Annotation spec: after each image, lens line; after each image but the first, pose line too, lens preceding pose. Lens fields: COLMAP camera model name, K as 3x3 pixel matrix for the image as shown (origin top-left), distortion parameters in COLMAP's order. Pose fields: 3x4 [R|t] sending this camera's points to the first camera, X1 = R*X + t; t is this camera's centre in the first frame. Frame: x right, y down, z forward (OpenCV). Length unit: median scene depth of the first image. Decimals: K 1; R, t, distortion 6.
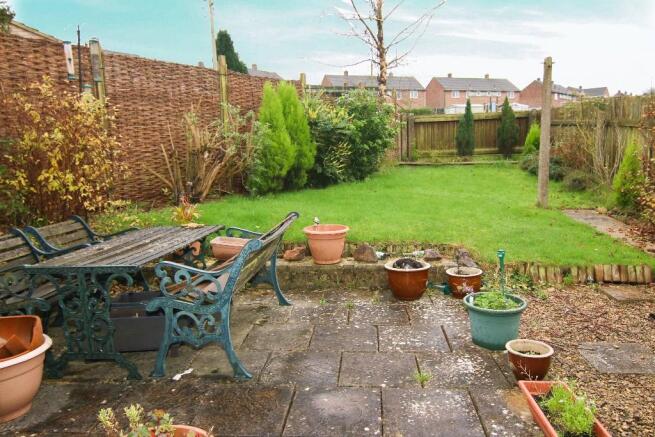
lens RADIAL K [[466.1, 0, 328.3], [0, 466.1, 219.1], [0, 0, 1]] dist [-0.006440, -0.003766]
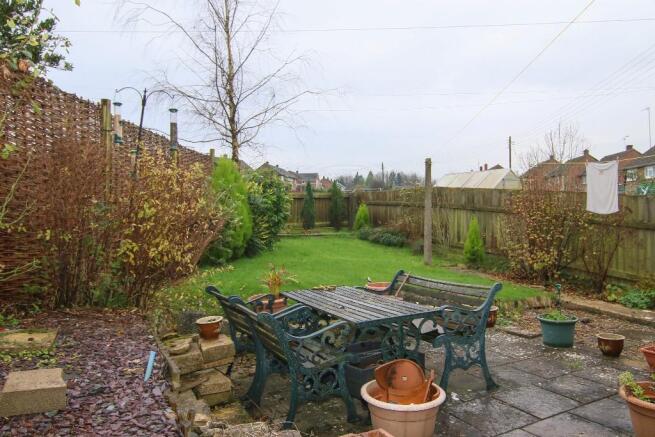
lens RADIAL K [[466.1, 0, 327.9], [0, 466.1, 218.3], [0, 0, 1]] dist [-0.006440, -0.003766]
pose [[0.837152, 0.013990, 0.546791, -0.431919], [0.071893, 0.988186, -0.135354, -0.000290], [-0.542225, 0.152622, 0.826256, 0.021004]]
